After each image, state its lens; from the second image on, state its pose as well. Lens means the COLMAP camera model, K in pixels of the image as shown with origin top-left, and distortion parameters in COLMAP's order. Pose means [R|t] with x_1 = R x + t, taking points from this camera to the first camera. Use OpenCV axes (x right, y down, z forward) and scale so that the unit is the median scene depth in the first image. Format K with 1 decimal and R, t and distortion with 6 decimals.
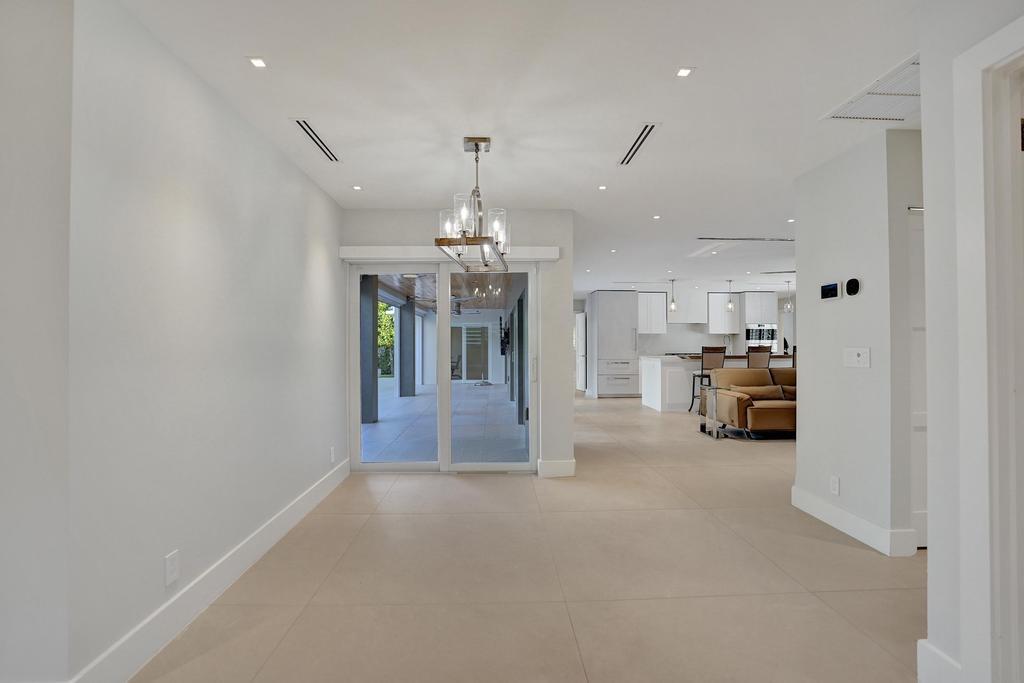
lens RADIAL K [[467.4, 0, 508.9], [0, 467.4, 334.3], [0, 0, 1]] dist [-0.015096, 0.000155]
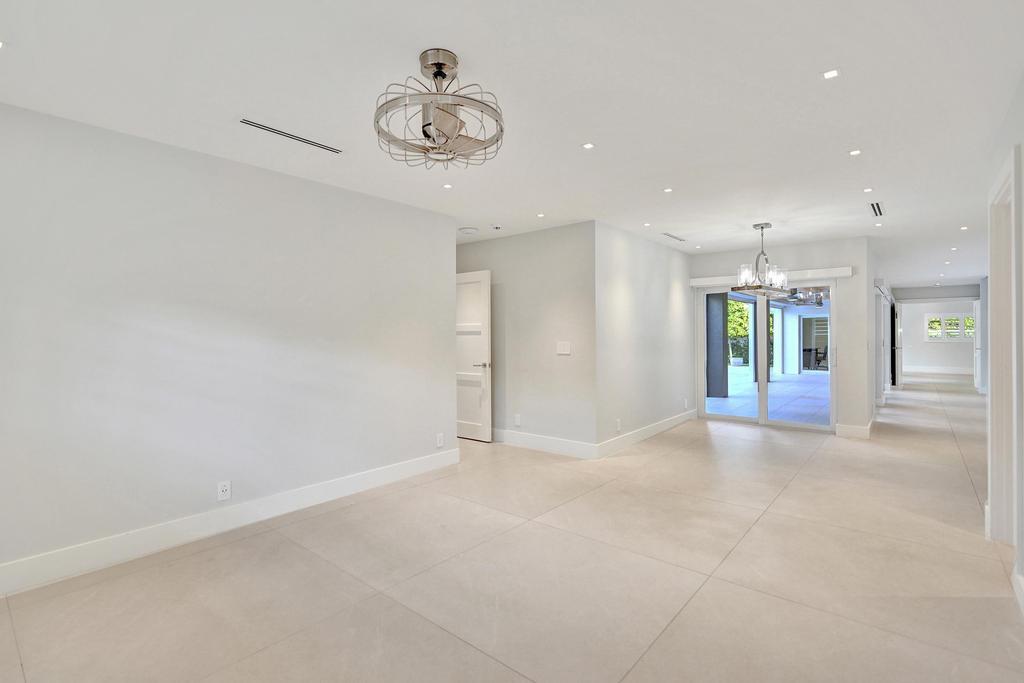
lens RADIAL K [[467.4, 0, 506.2], [0, 467.4, 334.2], [0, 0, 1]] dist [-0.015096, 0.000155]
pose [[0.727201, -0.009046, -0.686365, 0.287458], [0.025954, 0.999560, 0.014325, -0.036820], [0.685933, -0.028231, 0.727116, -0.632413]]
